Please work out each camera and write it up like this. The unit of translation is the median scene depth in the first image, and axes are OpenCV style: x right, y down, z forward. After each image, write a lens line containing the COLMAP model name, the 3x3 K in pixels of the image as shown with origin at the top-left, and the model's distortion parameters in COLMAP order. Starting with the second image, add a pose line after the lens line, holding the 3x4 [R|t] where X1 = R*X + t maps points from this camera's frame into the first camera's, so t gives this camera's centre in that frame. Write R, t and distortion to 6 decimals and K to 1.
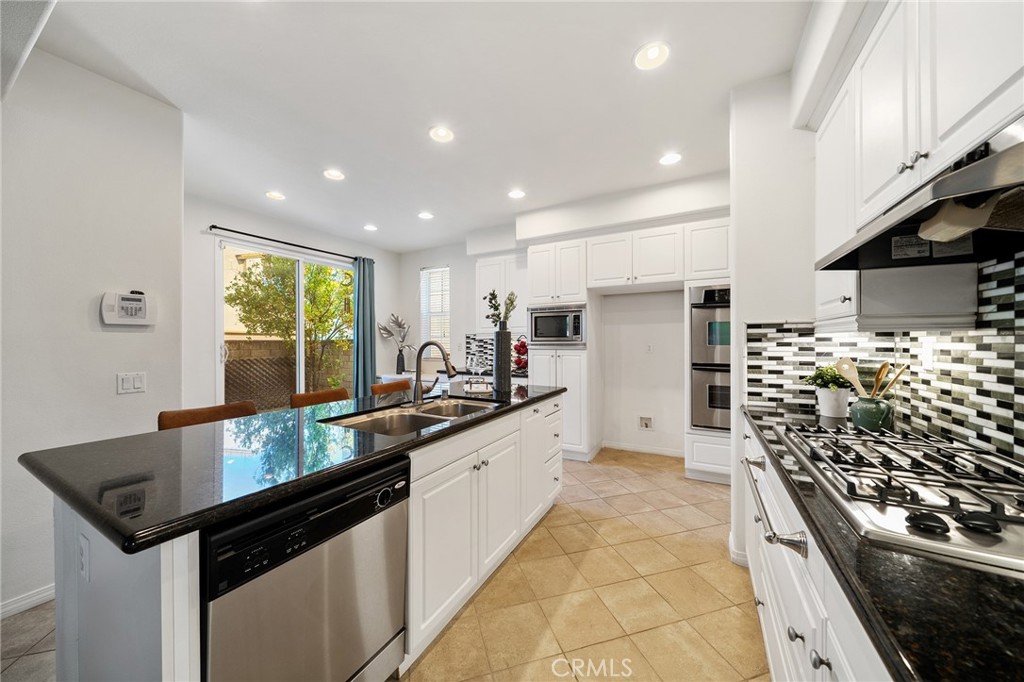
lens RADIAL K [[355.8, 0, 504.1], [0, 355.8, 343.4], [0, 0, 1]] dist [-0.002166, -0.000403]
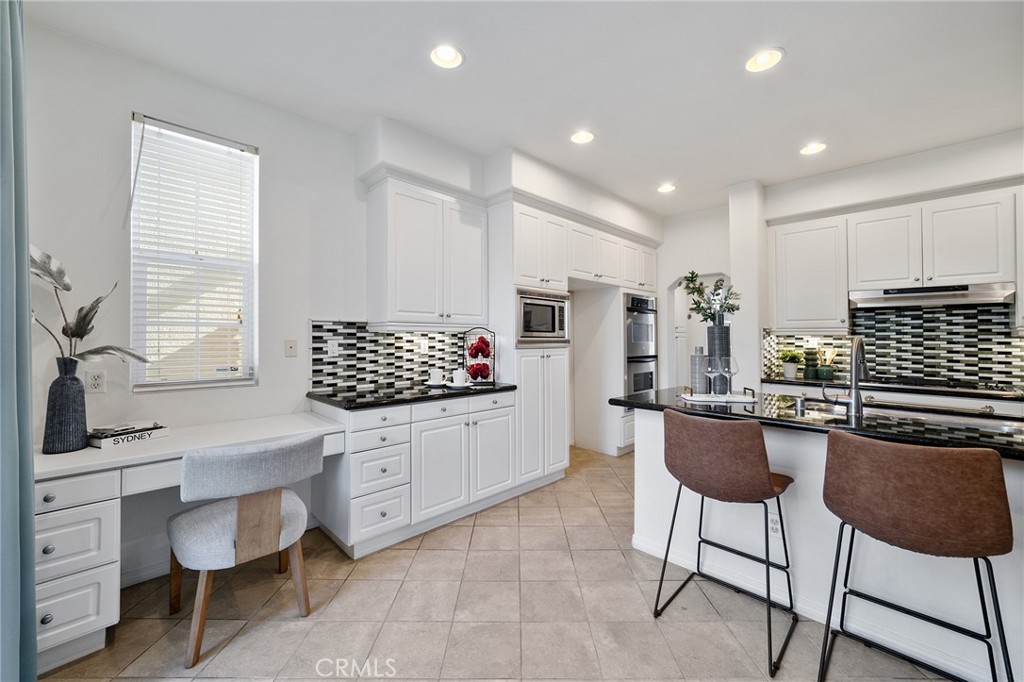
lens RADIAL K [[392.3, 0, 533.6], [0, 392.3, 331.6], [0, 0, 1]] dist [-0.006787, 0.000219]
pose [[0.270824, 0.019457, 0.962432, -1.343839], [-0.001004, 0.999801, -0.019930, -0.003732], [-0.962628, 0.004431, 0.270789, 1.541738]]
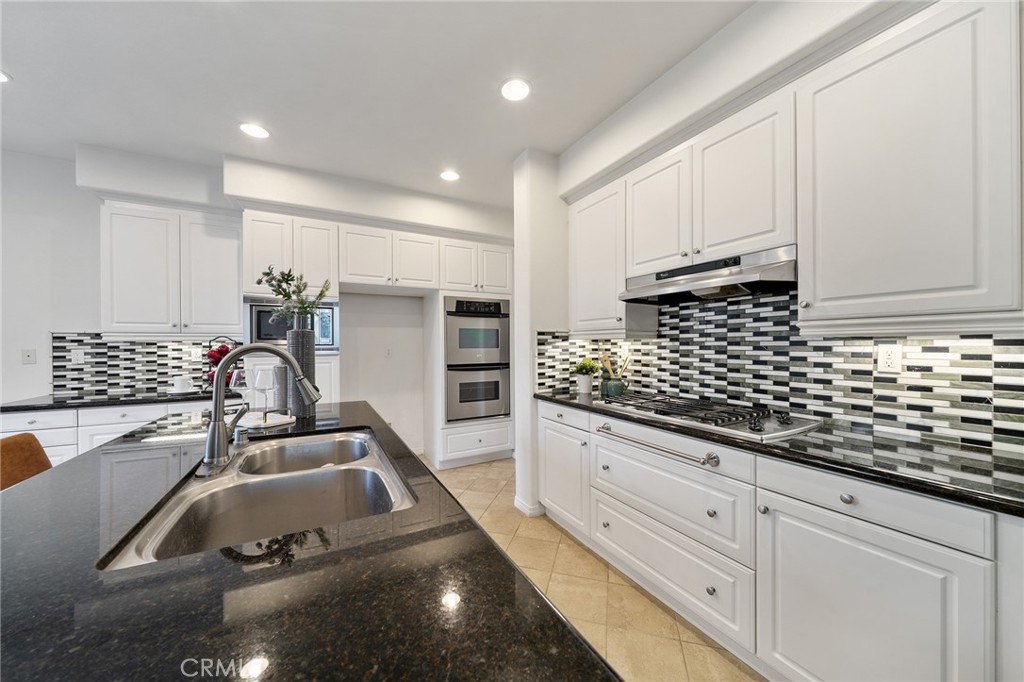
lens RADIAL K [[355.8, 0, 517.0], [0, 355.8, 346.5], [0, 0, 1]] dist [-0.002166, -0.000403]
pose [[0.532036, -0.004147, 0.846712, -0.483093], [0.006752, 0.999977, 0.000655, -0.001170], [-0.846695, 0.005368, 0.532052, 0.365369]]
